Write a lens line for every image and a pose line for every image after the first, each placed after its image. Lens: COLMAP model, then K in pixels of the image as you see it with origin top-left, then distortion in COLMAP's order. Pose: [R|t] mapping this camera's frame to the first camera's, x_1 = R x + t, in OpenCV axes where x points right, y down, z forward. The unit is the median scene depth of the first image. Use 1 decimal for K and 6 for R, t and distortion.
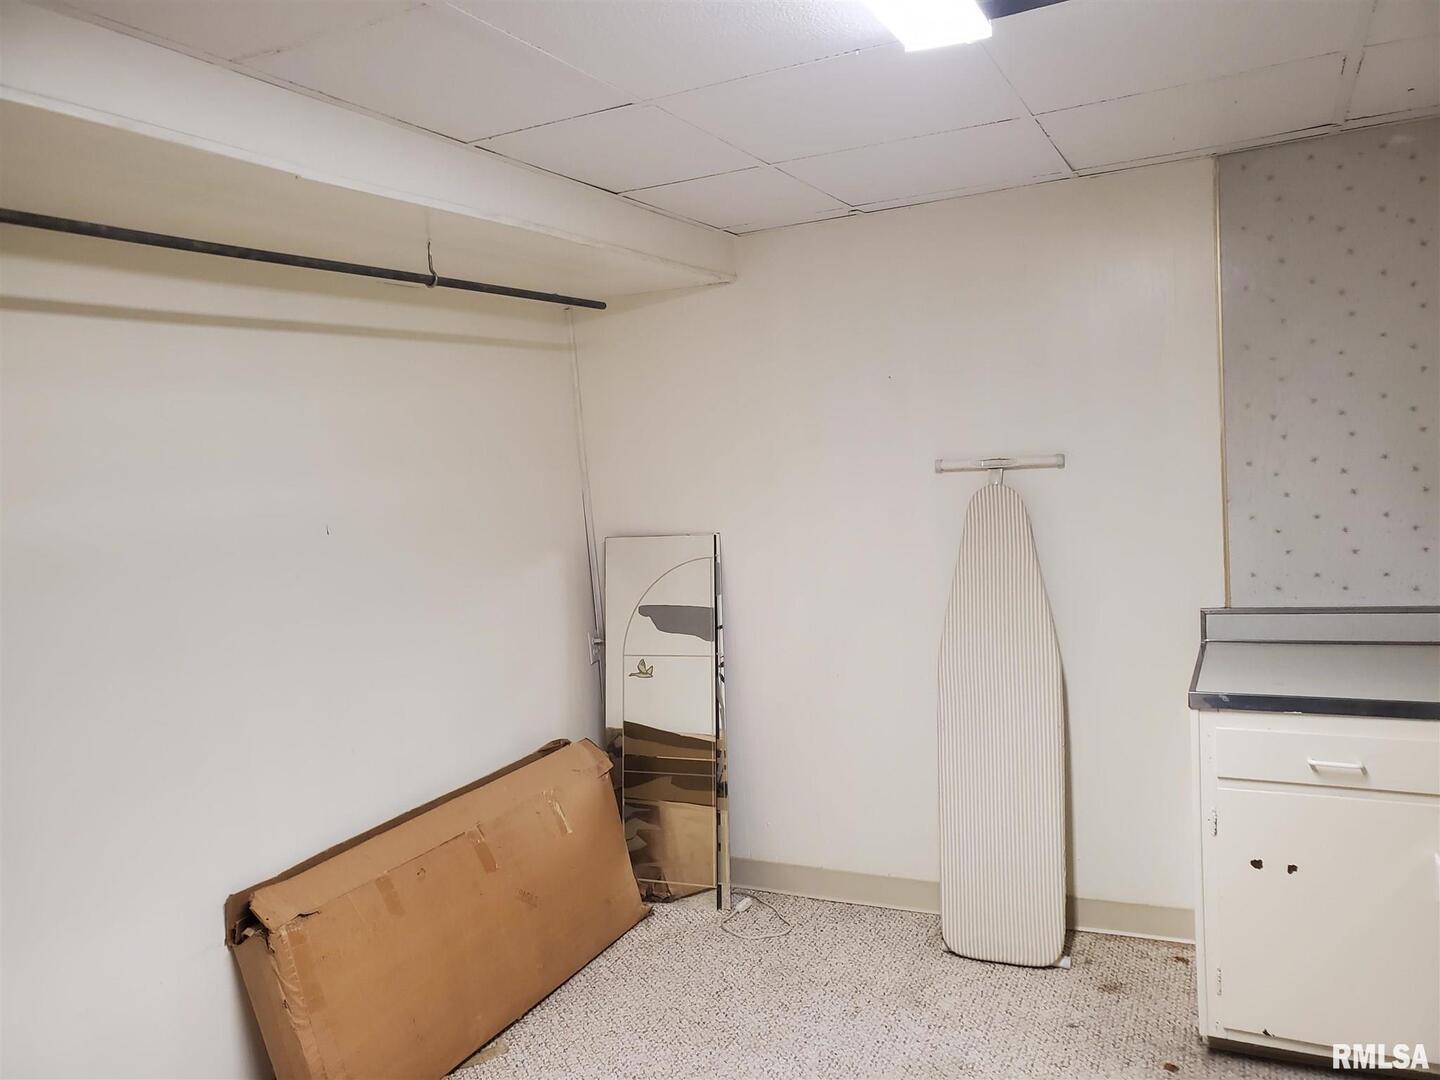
lens RADIAL K [[1131.1, 0, 719.6], [0, 1131.1, 554.4], [0, 0, 1]] dist [0.045912, -0.017689]
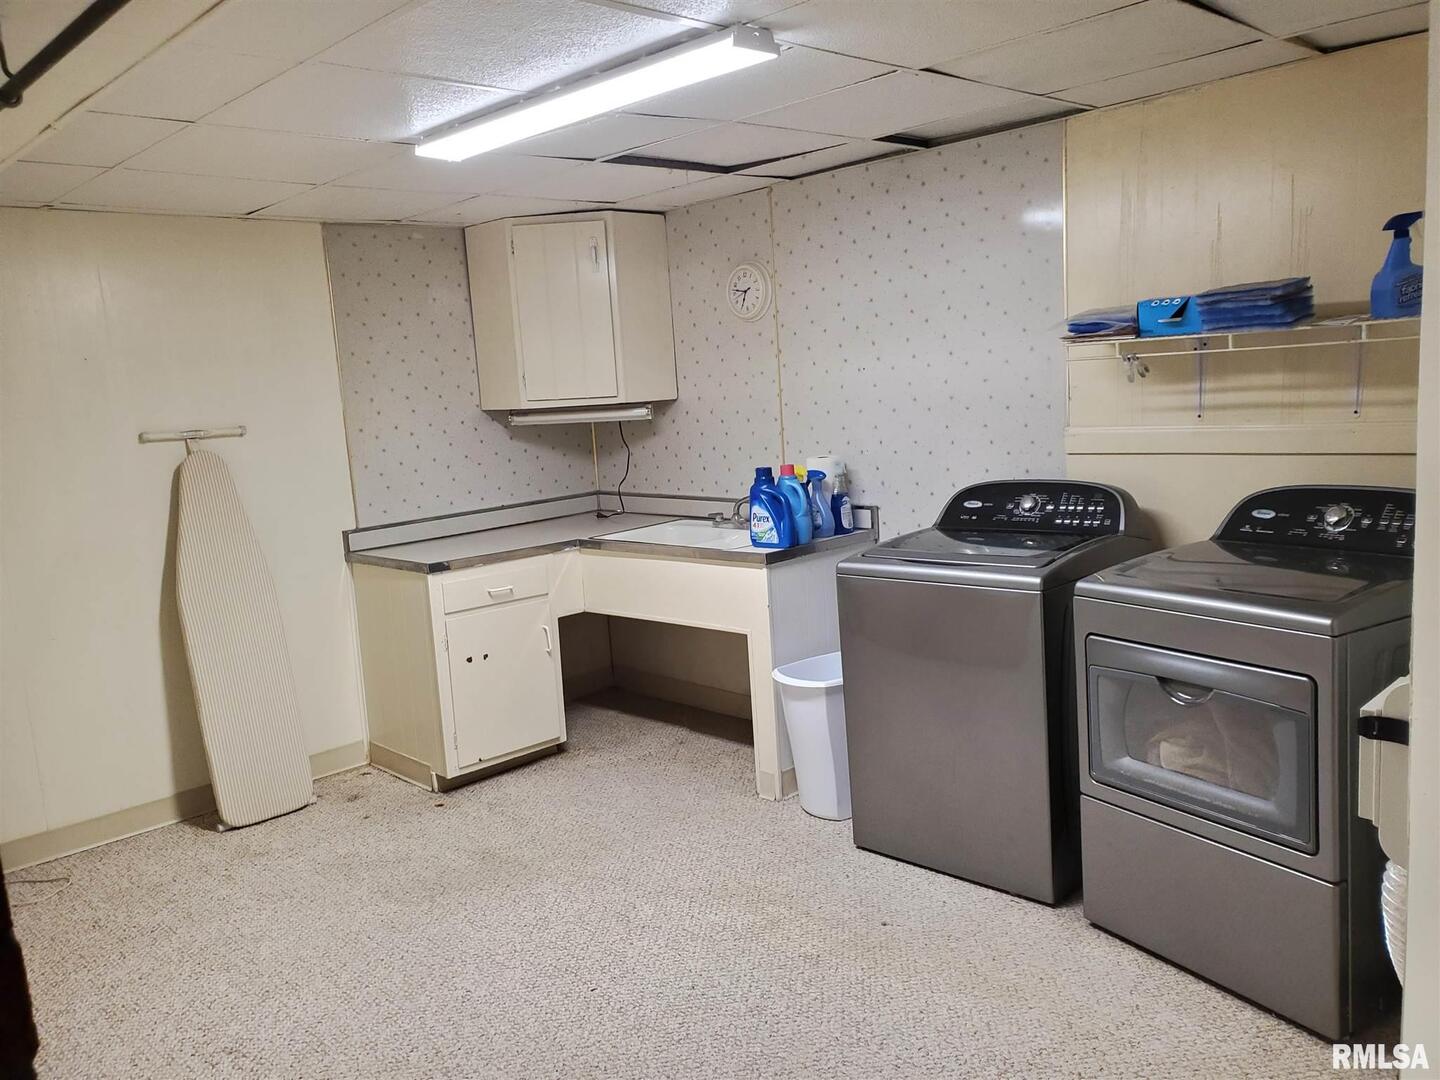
lens RADIAL K [[1131.1, 0, 718.3], [0, 1131.1, 534.1], [0, 0, 1]] dist [0.045912, -0.017689]
pose [[0.358584, -0.085091, 0.929611, -0.763291], [0.133297, 0.990299, 0.039229, 0.058704], [-0.923931, 0.109848, 0.366448, 0.028644]]
